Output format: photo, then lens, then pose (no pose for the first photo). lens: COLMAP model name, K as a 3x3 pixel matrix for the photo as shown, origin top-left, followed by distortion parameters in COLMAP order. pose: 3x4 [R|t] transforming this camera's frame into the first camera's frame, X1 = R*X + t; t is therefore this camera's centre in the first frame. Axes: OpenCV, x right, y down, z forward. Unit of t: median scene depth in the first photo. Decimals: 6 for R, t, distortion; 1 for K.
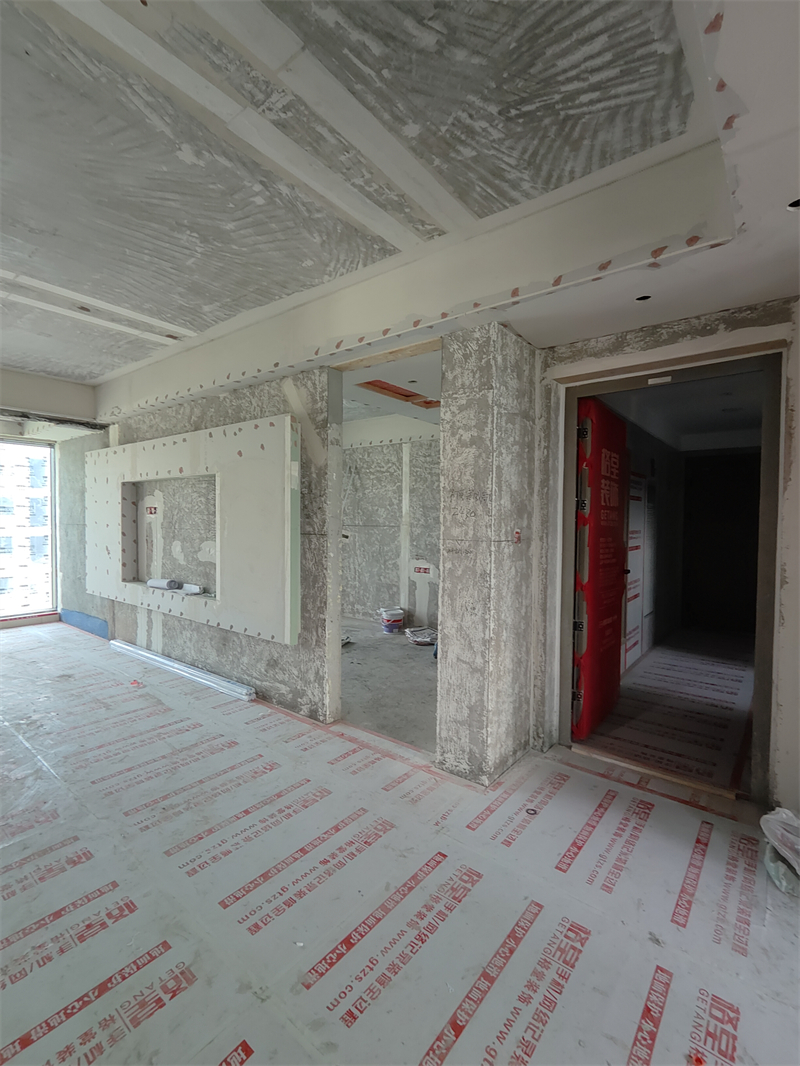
lens RADIAL K [[489.3, 0, 406.8], [0, 489.3, 530.8], [0, 0, 1]] dist [-0.004818, 0.001829]
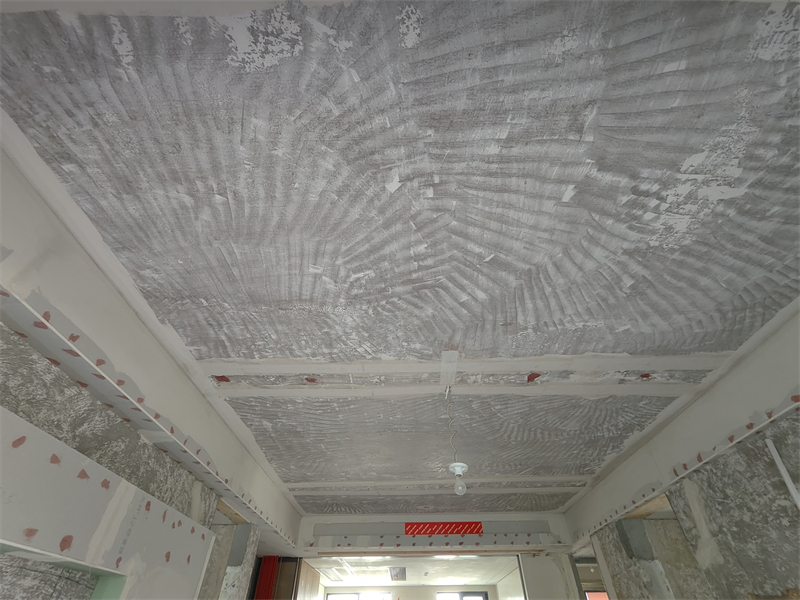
lens RADIAL K [[368.4, 0, 397.3], [0, 368.4, 288.7], [0, 0, 1]] dist [-0.002934, 0.001377]
pose [[-0.603430, 0.549386, 0.577968, -1.284671], [0.017567, 0.733784, -0.679156, -0.064474], [-0.797223, -0.399670, -0.452438, 1.245849]]
